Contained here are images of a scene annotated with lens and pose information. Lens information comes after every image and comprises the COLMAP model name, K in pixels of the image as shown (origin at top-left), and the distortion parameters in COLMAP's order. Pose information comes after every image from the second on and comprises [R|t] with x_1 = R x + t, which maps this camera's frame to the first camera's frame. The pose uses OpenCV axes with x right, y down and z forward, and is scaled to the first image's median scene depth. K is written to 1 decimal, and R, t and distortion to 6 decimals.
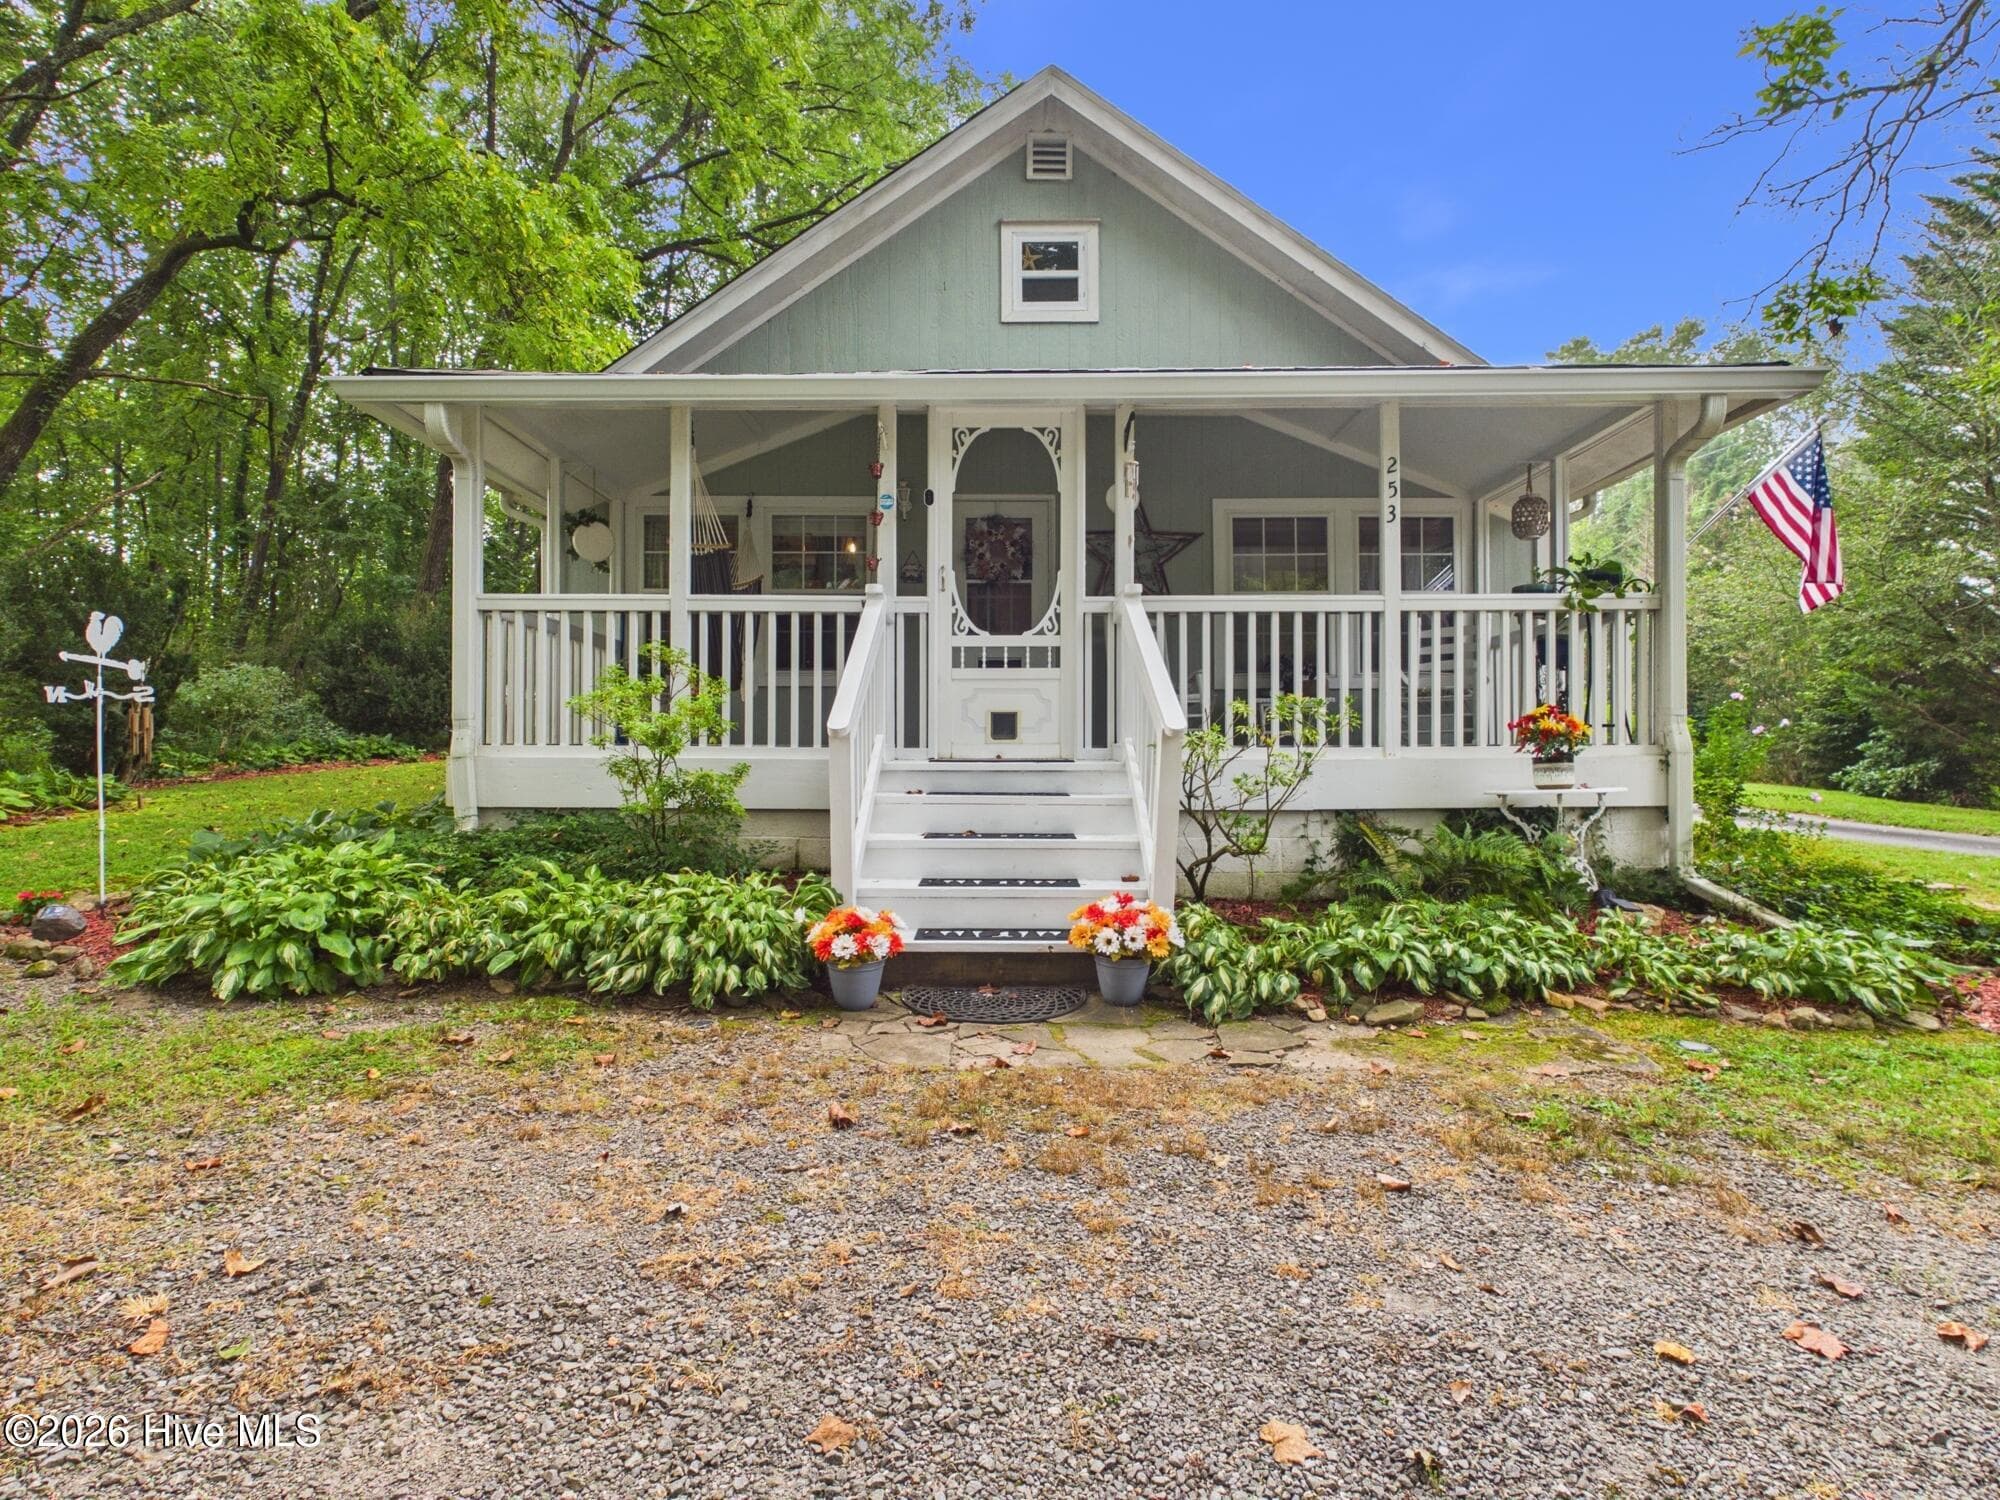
lens RADIAL K [[1049.9, 0, 998.5], [0, 1049.9, 730.0], [0, 0, 1]] dist [0.001925, -0.000288]
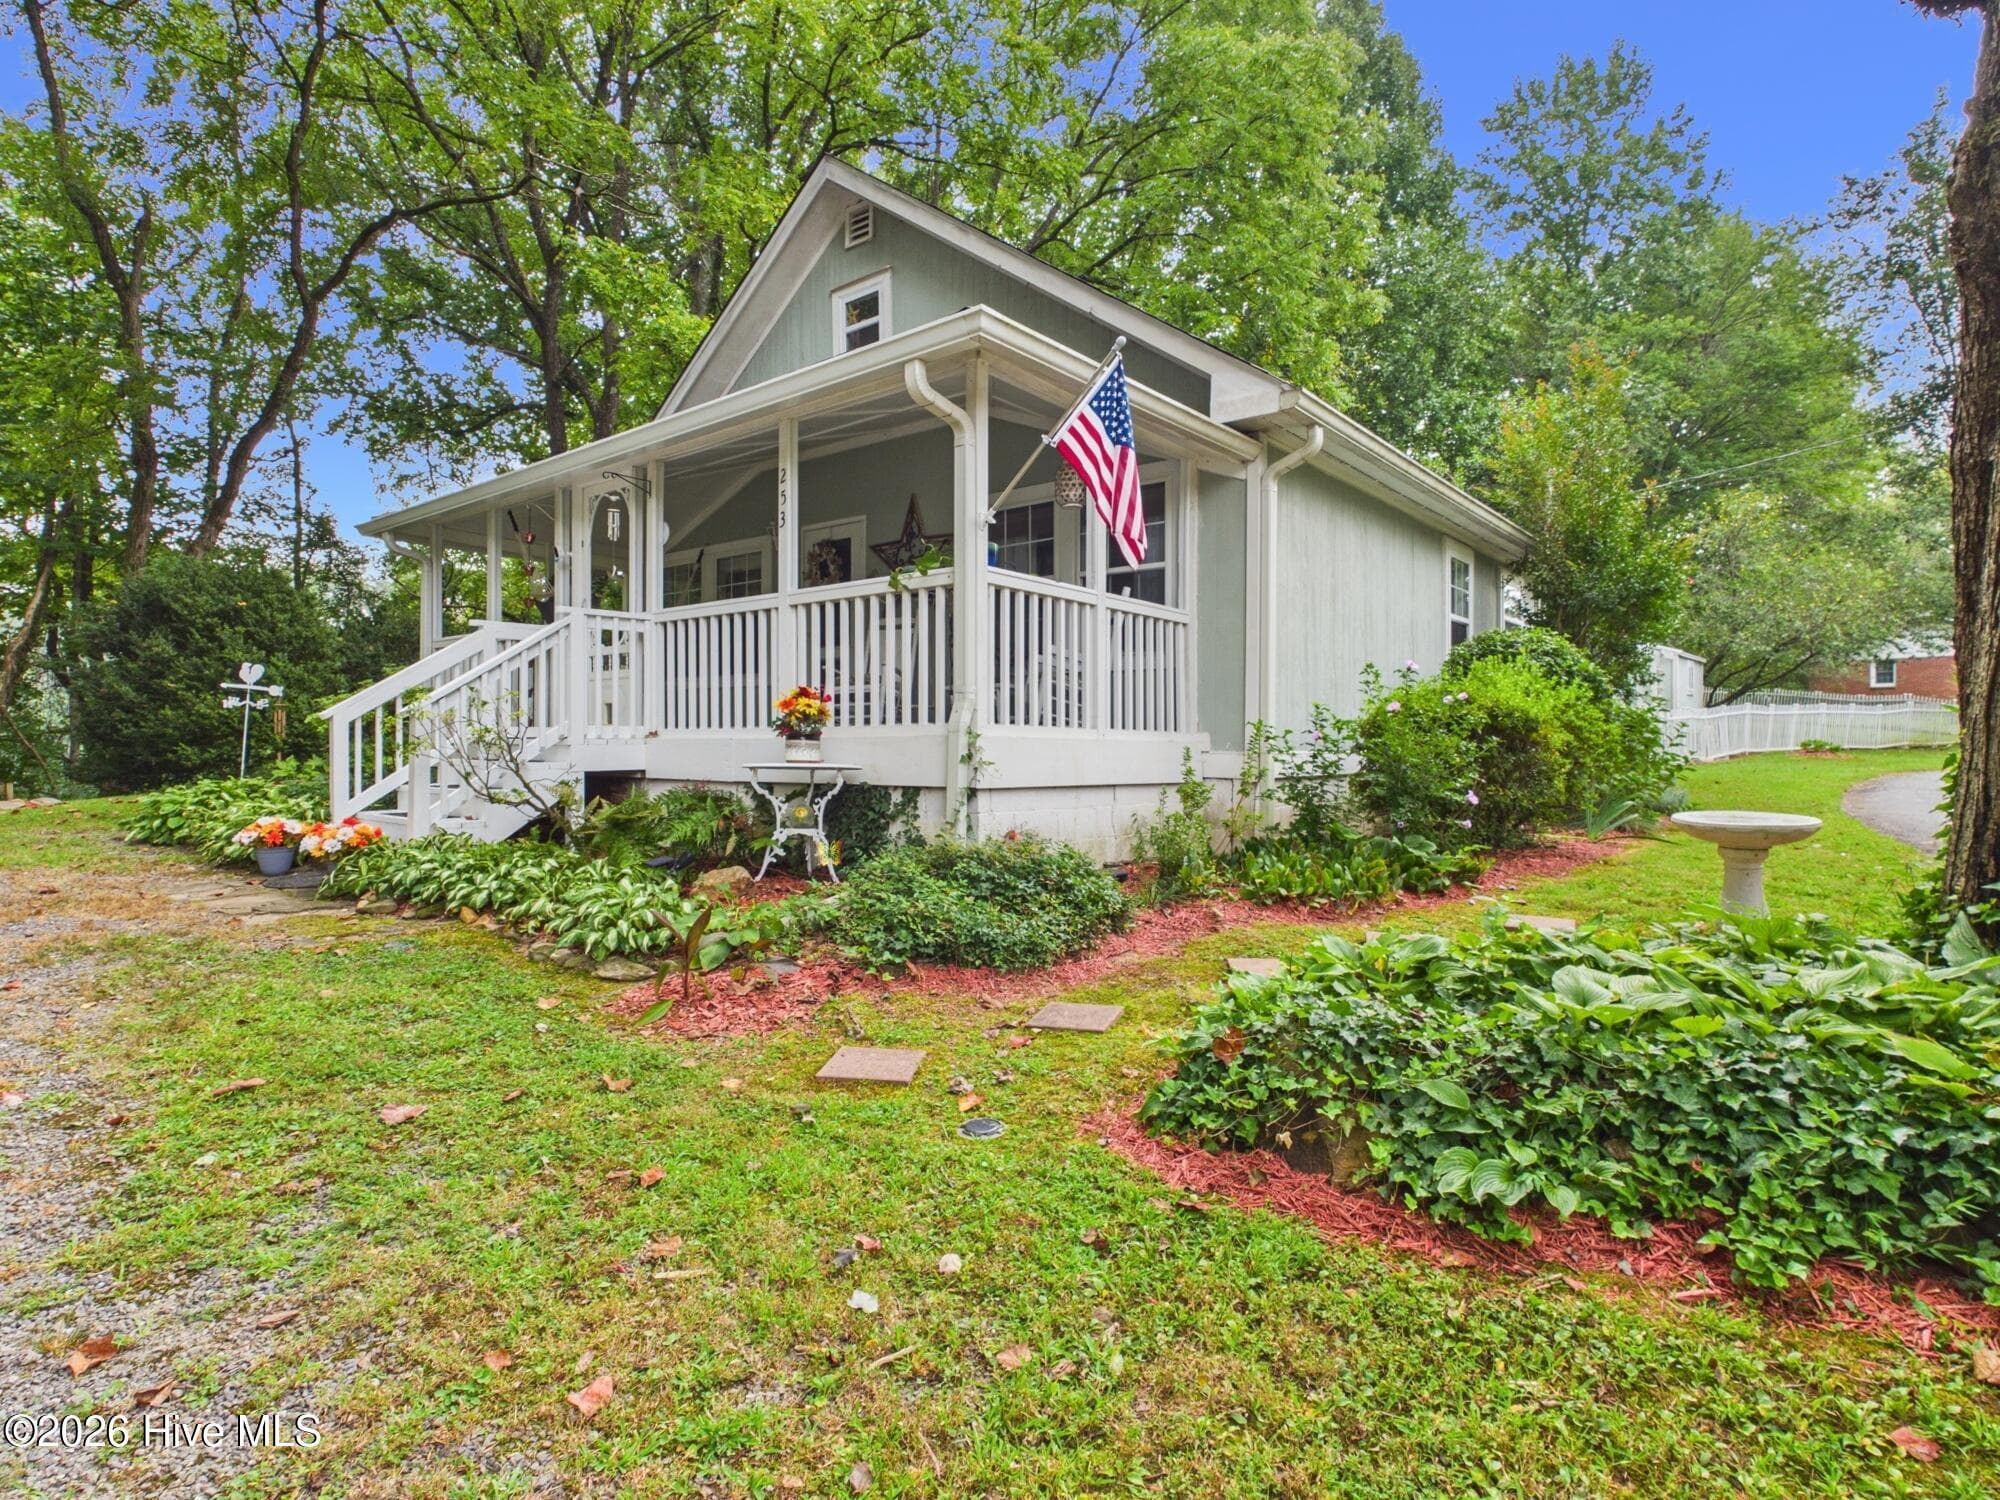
lens RADIAL K [[1049.9, 0, 998.5], [0, 1049.9, 730.0], [0, 0, 1]] dist [0.001925, -0.000288]
pose [[0.772365, -0.004003, -0.635166, 1.265503], [0.003730, 0.999991, -0.001766, 0.021888], [0.635167, -0.001005, 0.772374, 0.284075]]
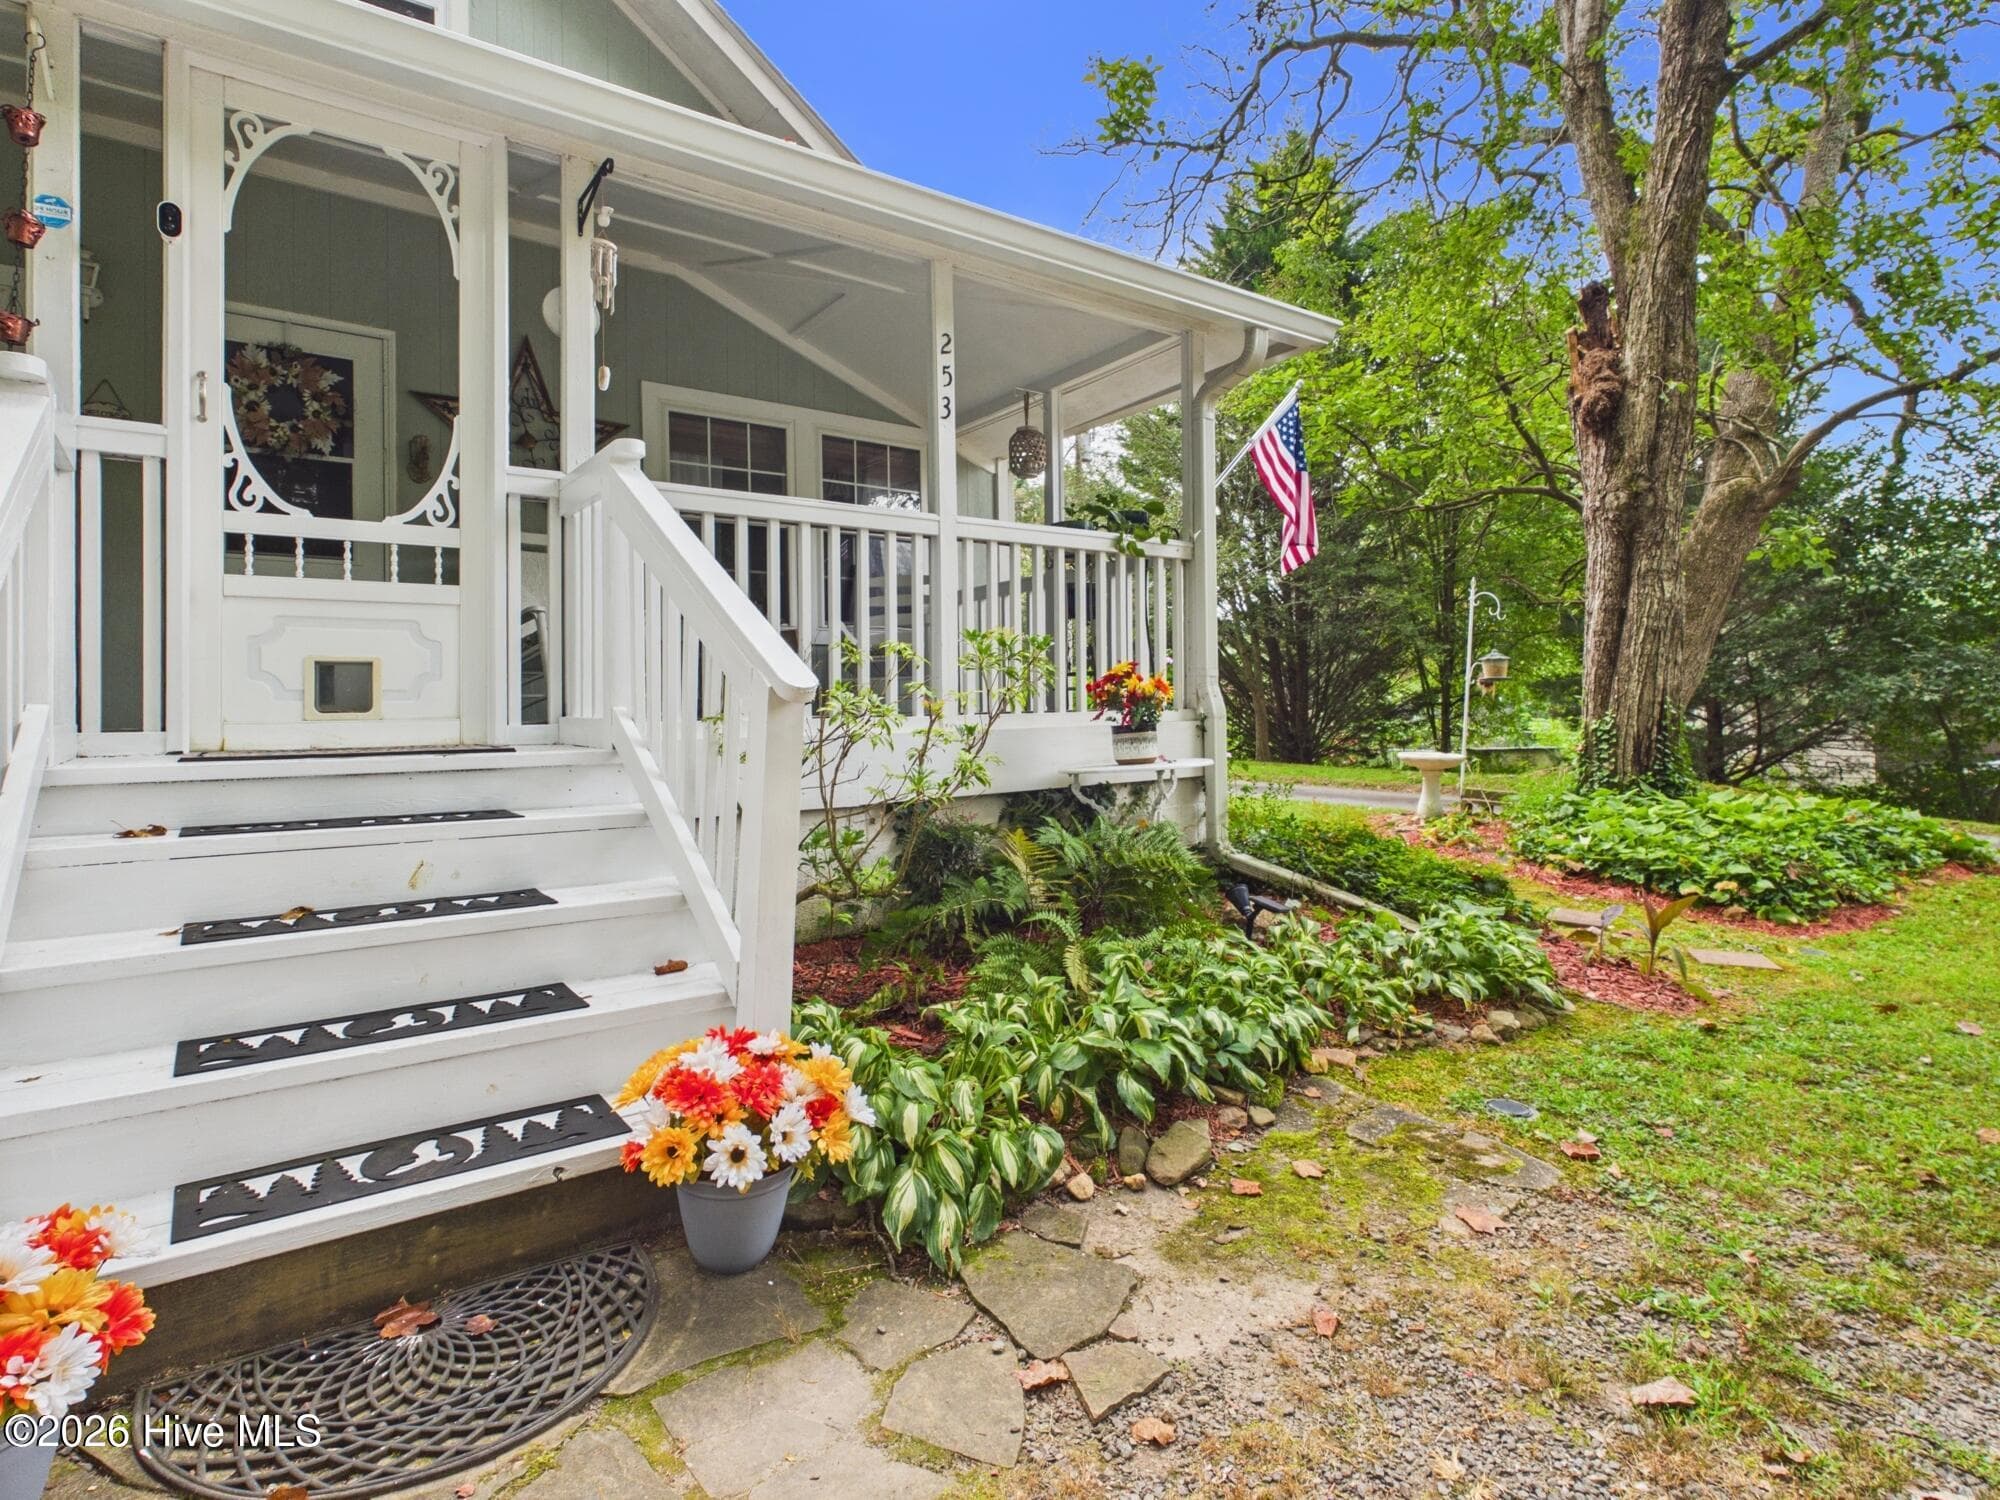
lens RADIAL K [[1054.5, 0, 1000.1], [0, 1054.5, 687.6], [0, 0, 1]] dist [0.001560, 0.000408]
pose [[0.801622, 0.000866, 0.597831, -0.049391], [0.006221, 0.999933, -0.009789, 0.003826], [-0.597799, 0.011566, 0.801563, 0.371342]]
